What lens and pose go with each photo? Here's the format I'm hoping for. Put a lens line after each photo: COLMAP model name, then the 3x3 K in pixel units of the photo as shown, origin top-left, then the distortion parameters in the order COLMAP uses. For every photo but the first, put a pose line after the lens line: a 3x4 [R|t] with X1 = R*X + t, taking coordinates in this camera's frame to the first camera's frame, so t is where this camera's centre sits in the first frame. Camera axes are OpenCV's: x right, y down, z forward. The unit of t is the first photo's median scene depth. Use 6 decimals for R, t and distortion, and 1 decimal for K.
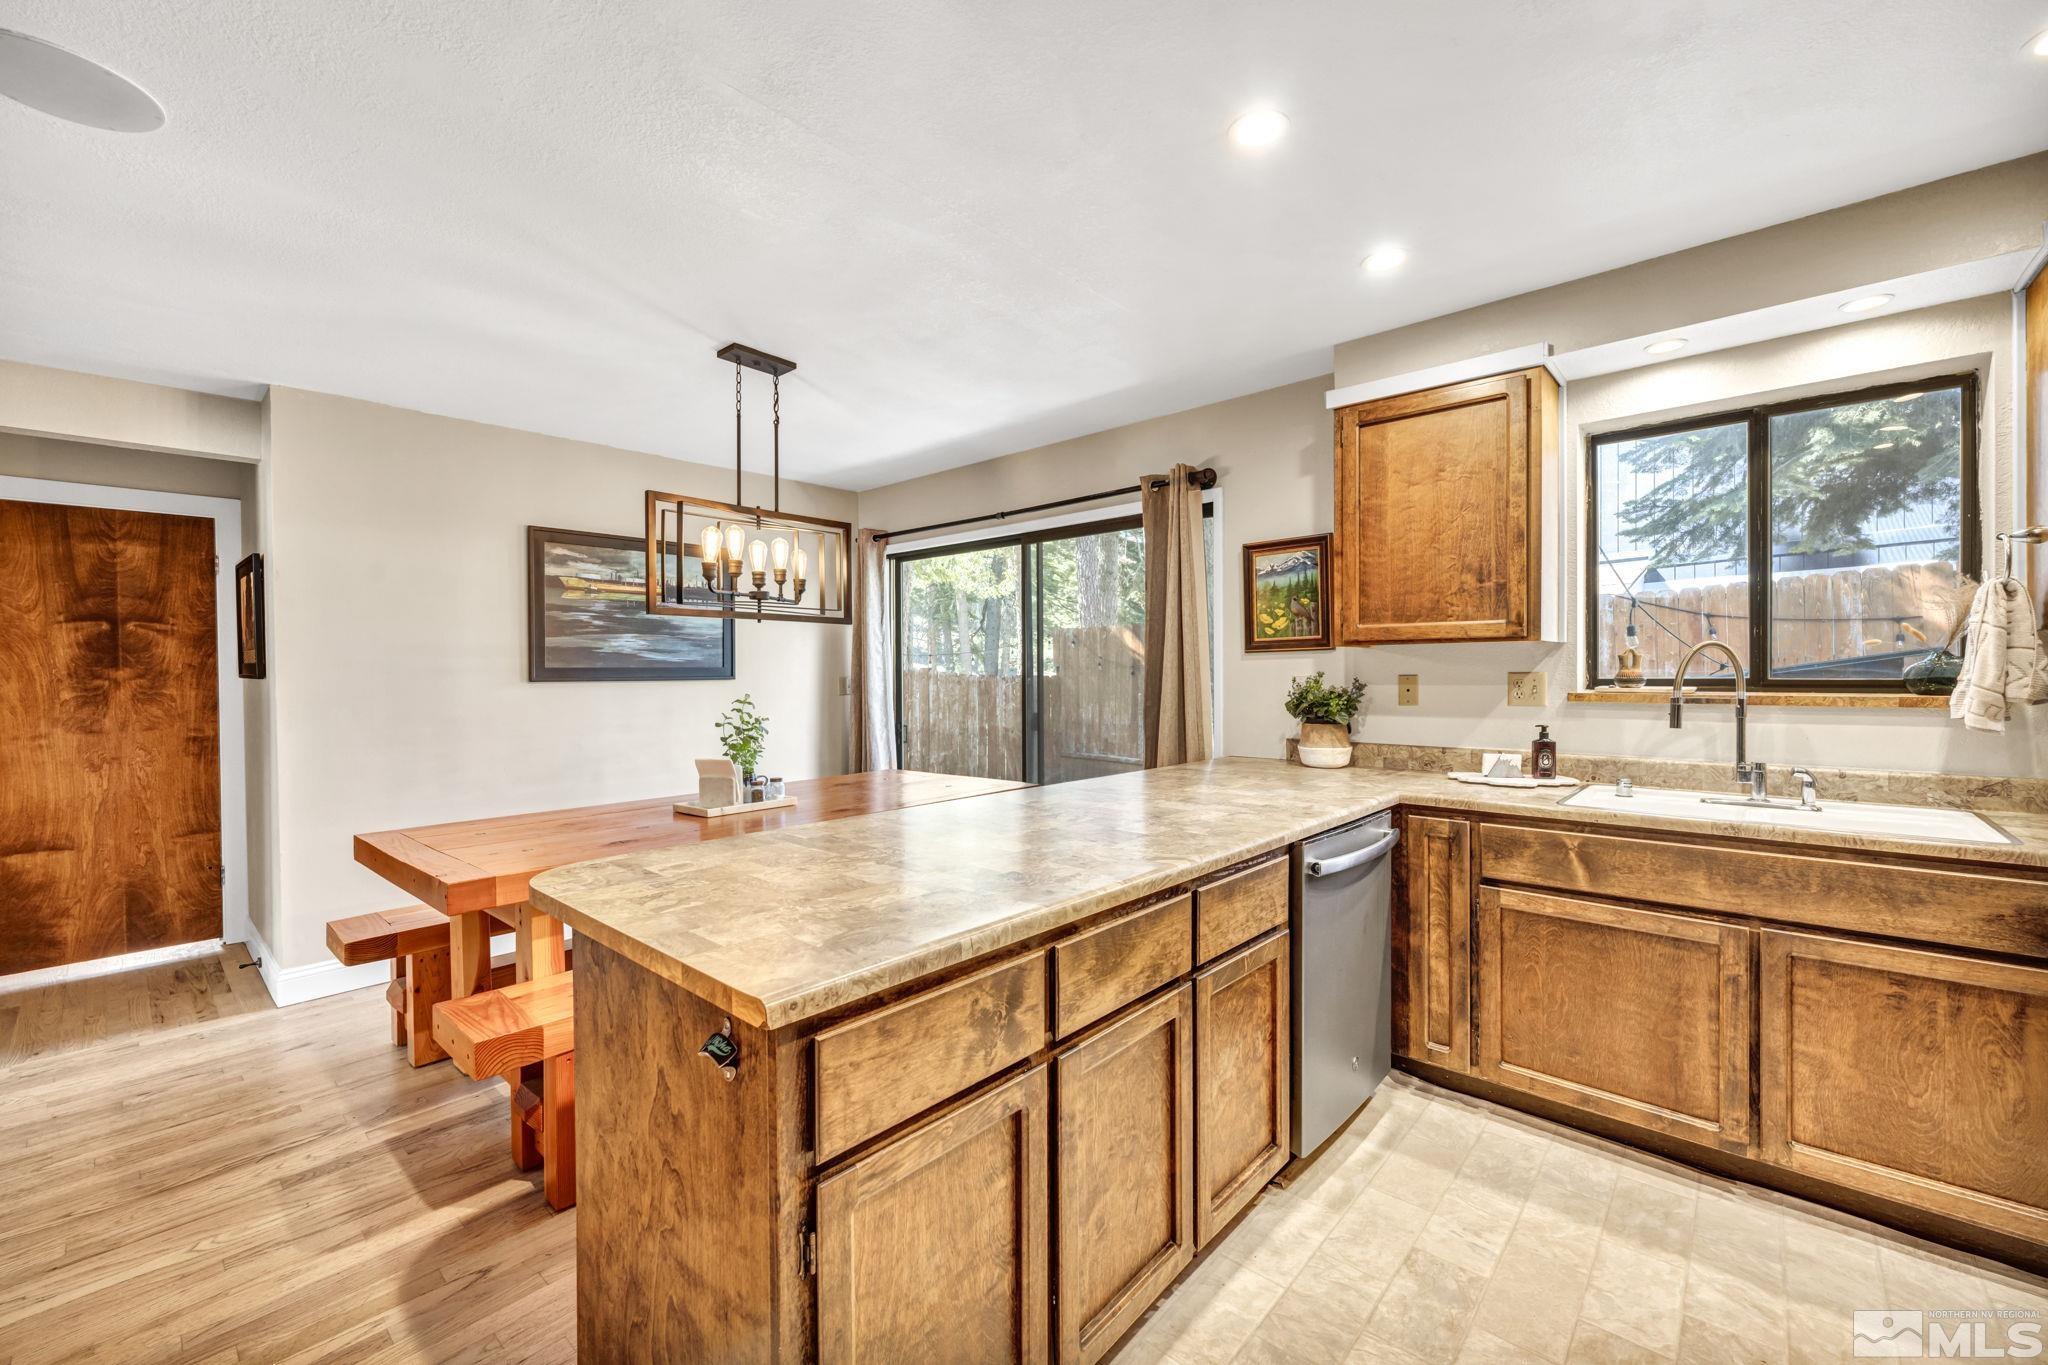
lens RADIAL K [[814.3, 0, 1025.5], [0, 814.3, 685.3], [0, 0, 1]] dist [-0.000415, 0.000154]
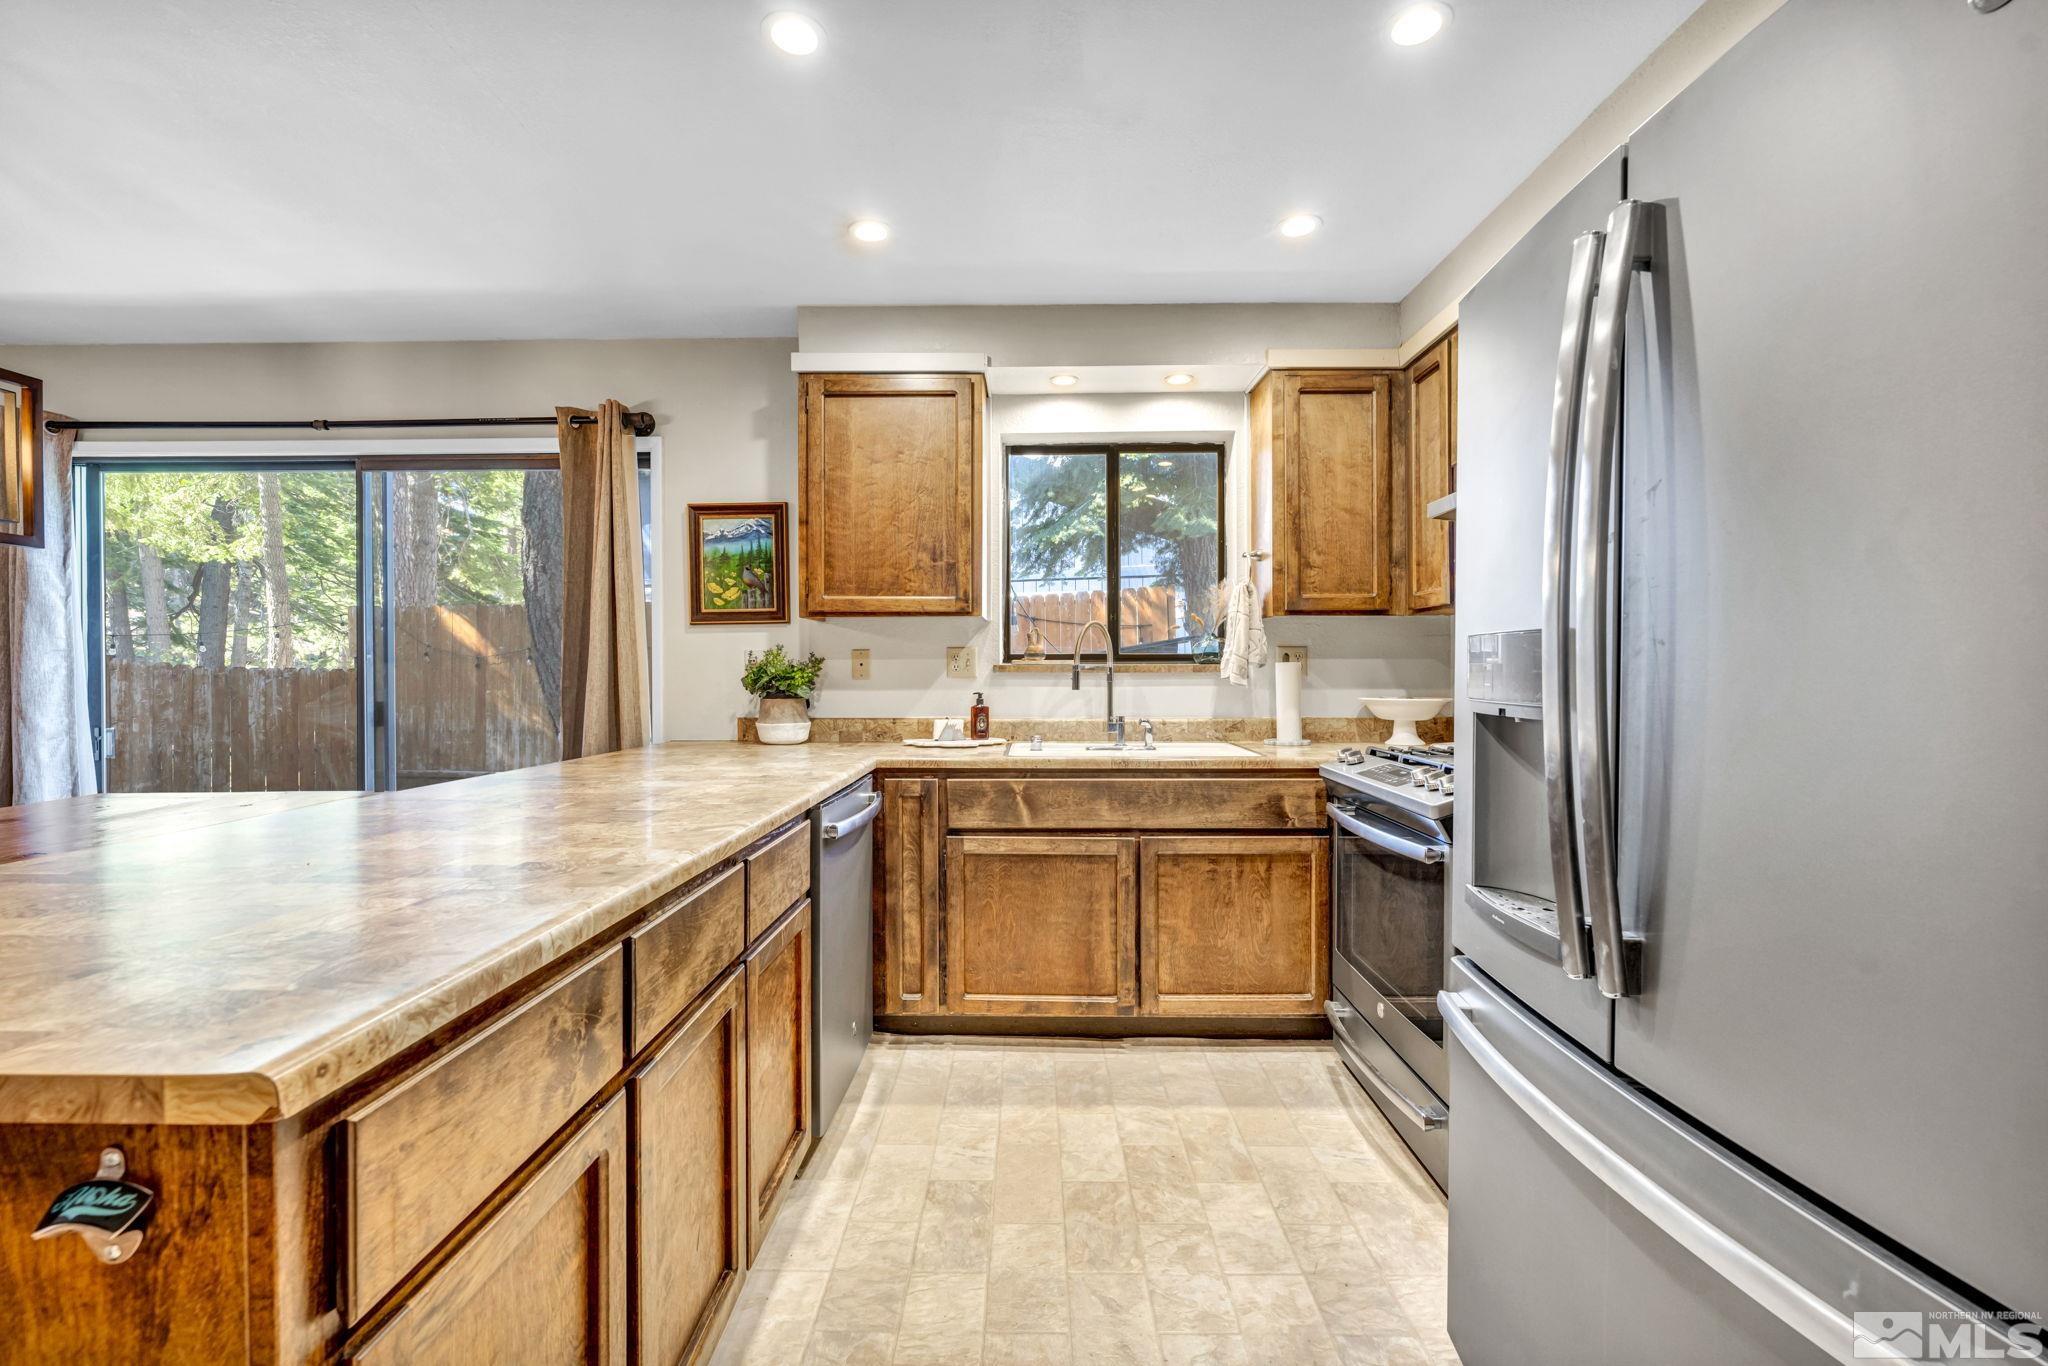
lens RADIAL K [[856.9, 0, 1017.0], [0, 856.9, 682.1], [0, 0, 1]] dist [-0.000398, -0.000139]
pose [[0.757775, -0.002780, 0.652510, -0.123083], [0.005738, 0.999981, -0.002403, 0.045496], [-0.652491, 0.005566, 0.757776, 0.076137]]
